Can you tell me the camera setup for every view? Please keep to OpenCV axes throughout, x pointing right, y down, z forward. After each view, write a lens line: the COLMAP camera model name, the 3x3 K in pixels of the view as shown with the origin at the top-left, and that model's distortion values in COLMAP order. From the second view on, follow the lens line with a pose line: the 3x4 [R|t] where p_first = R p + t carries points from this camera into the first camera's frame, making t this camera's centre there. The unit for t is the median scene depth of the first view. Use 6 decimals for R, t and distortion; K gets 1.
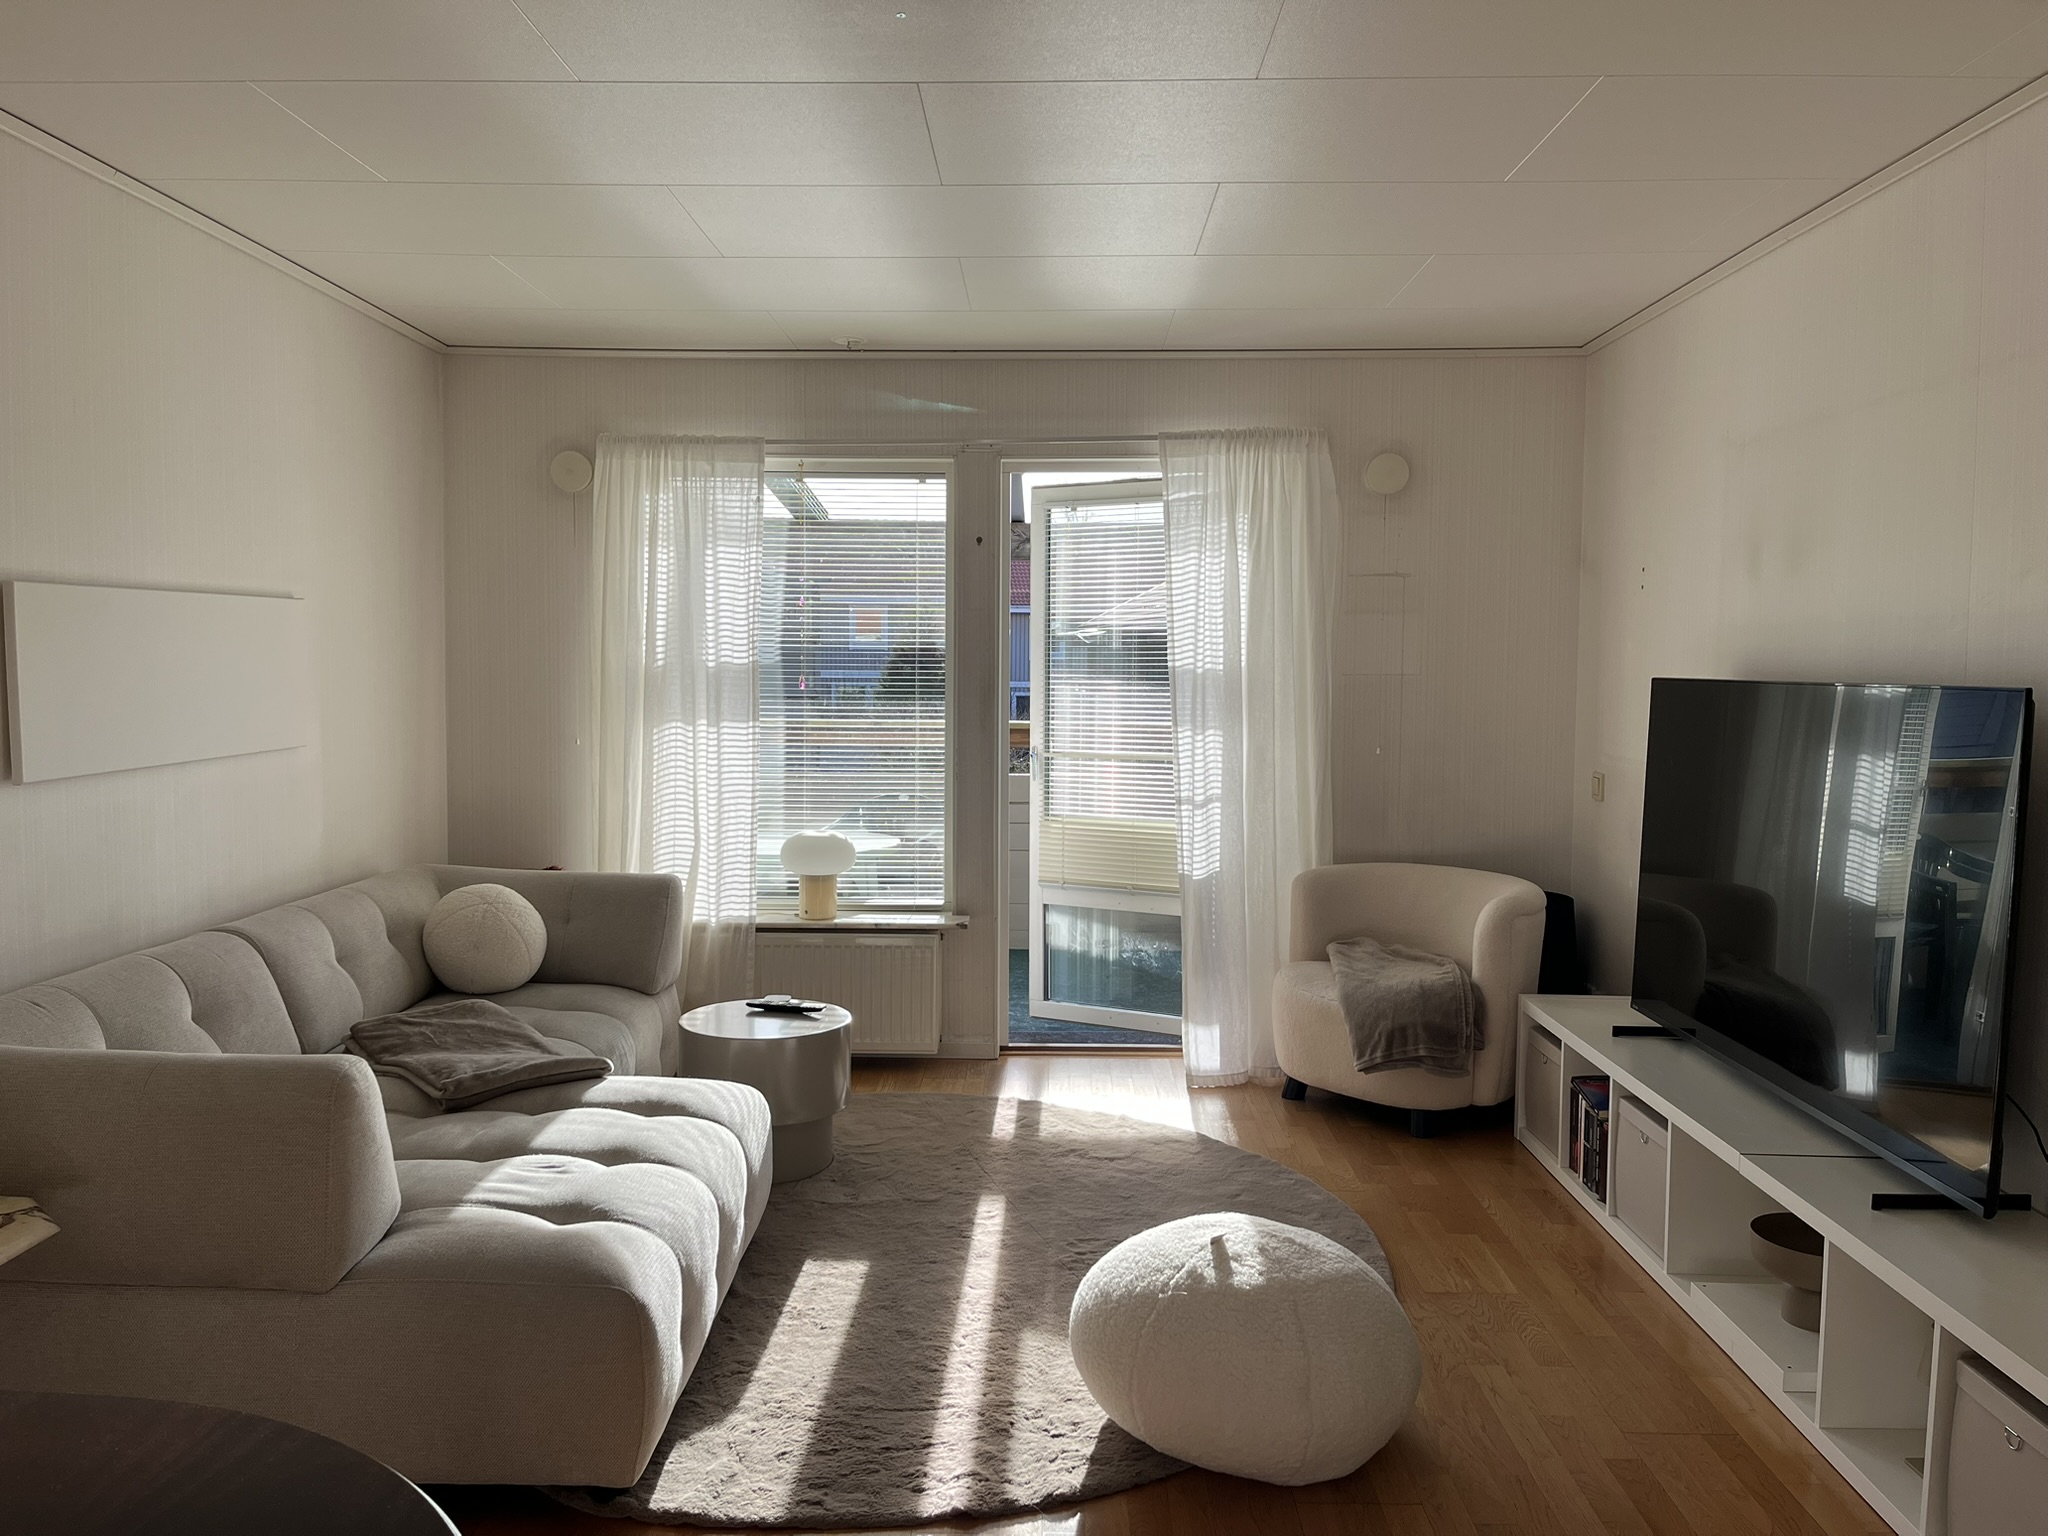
lens RADIAL K [[1549.5, 0, 1003.0], [0, 1549.5, 772.1], [0, 0, 1]] dist [0.061416, -0.086970]
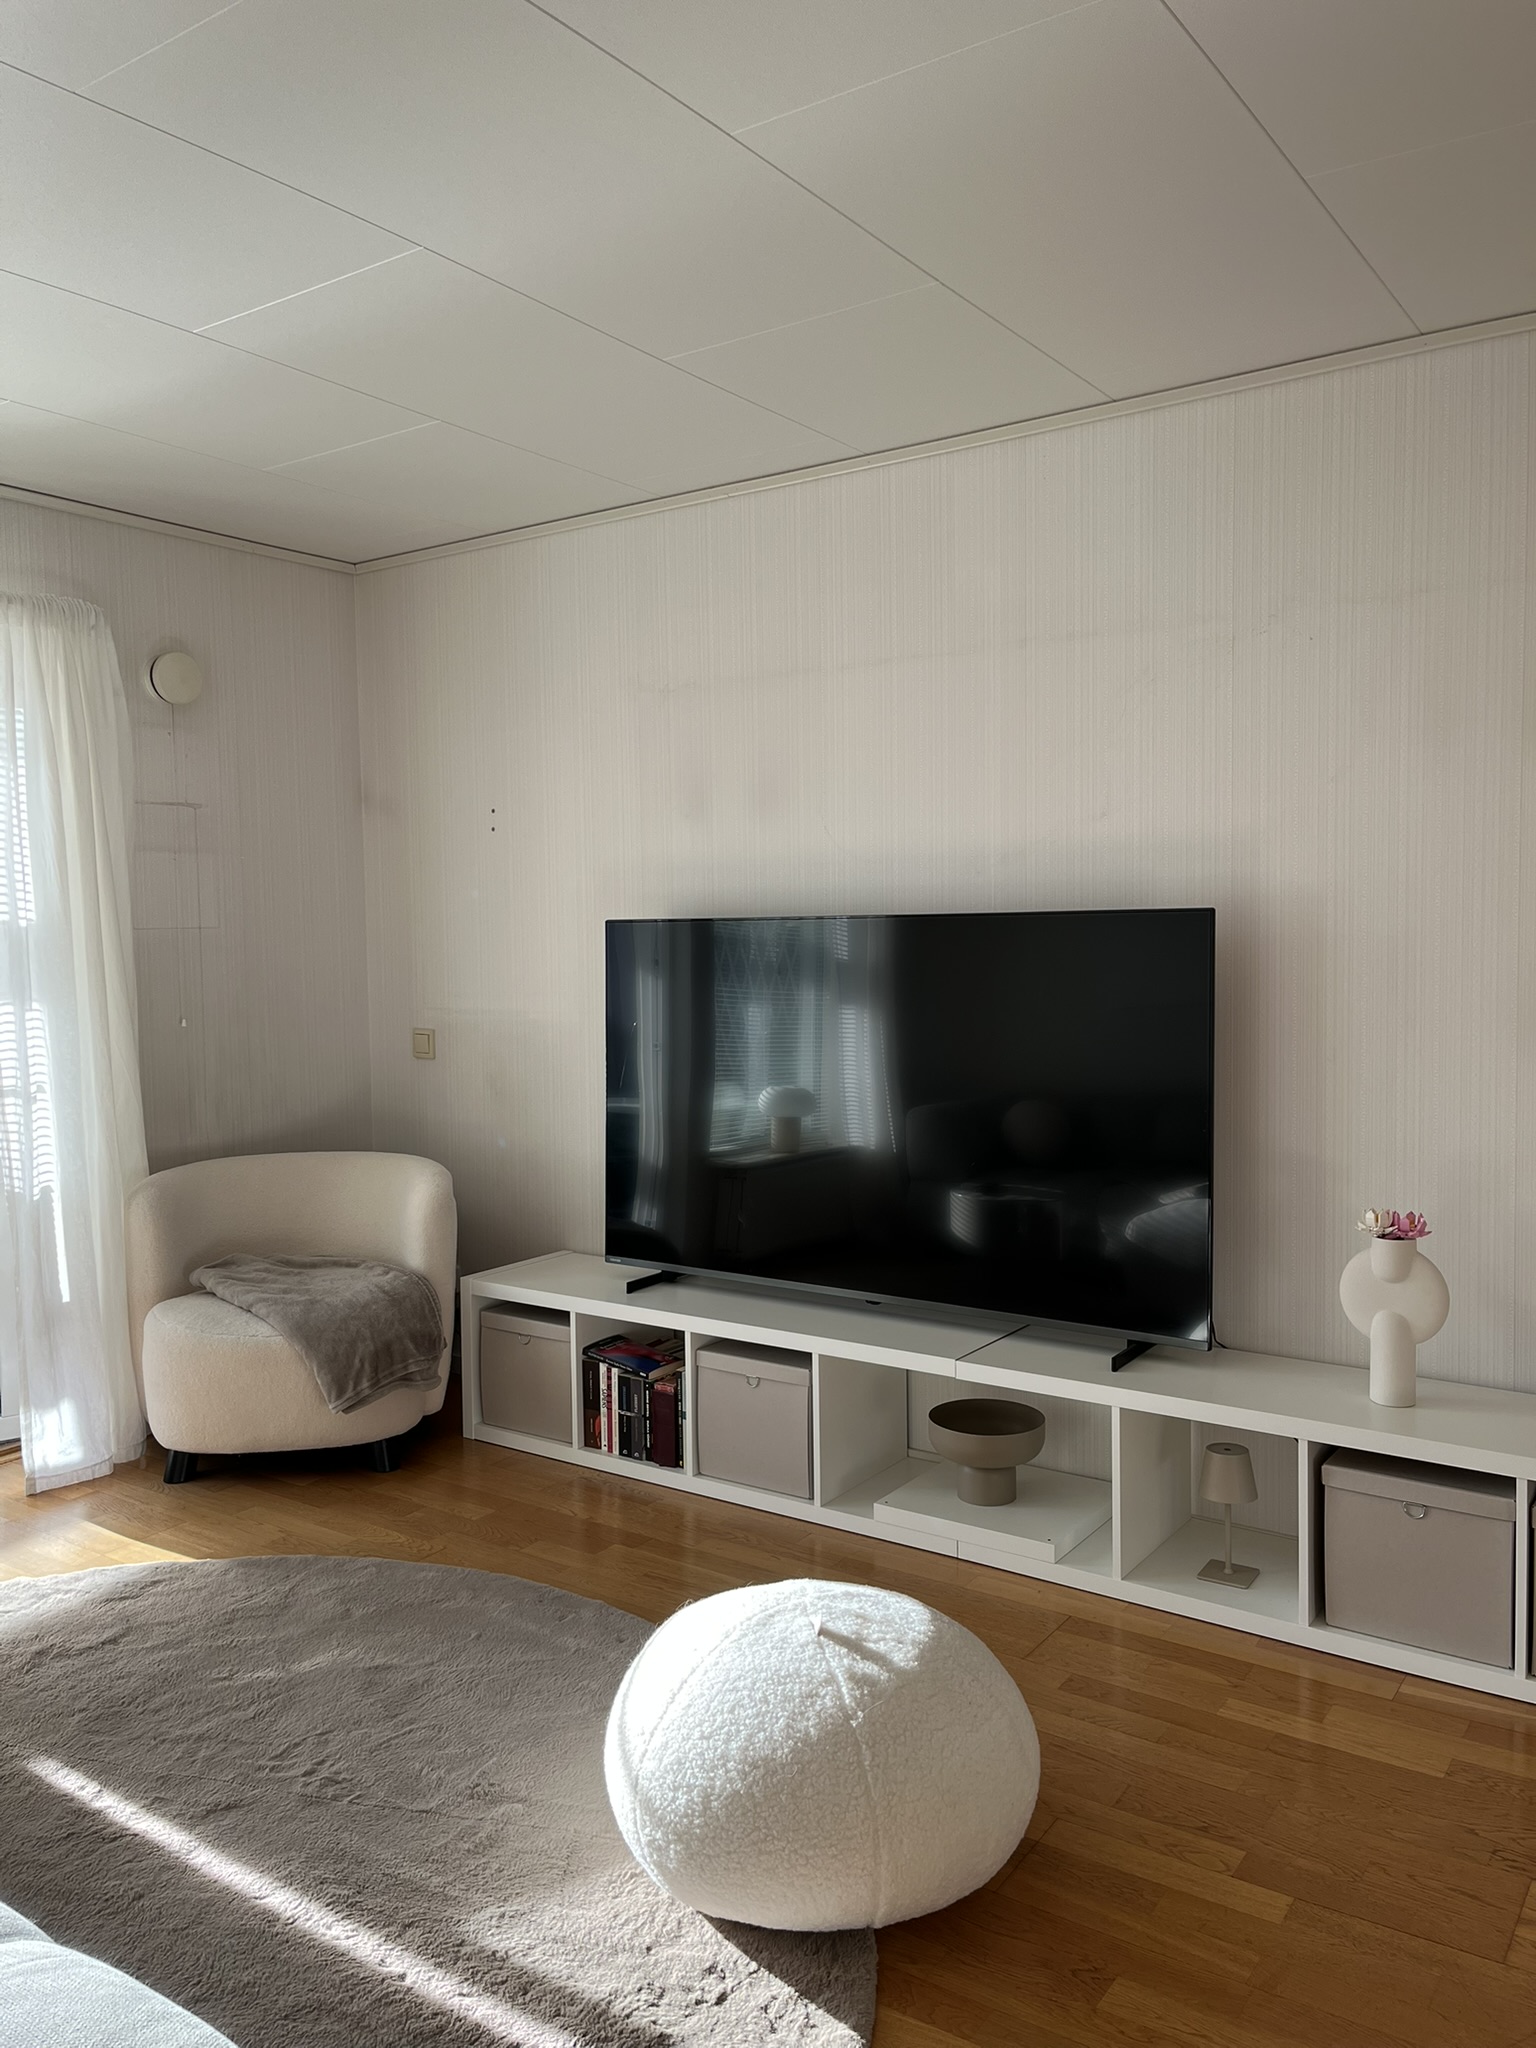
lens RADIAL K [[1549.5, 0, 781.0], [0, 1549.5, 1014.6], [0, 0, 1]] dist [0.061416, -0.086970]
pose [[0.538239, -0.063493, 0.840397, -0.308075], [0.078923, 0.996574, 0.024745, -0.015279], [-0.839089, 0.053008, 0.541405, 0.351085]]
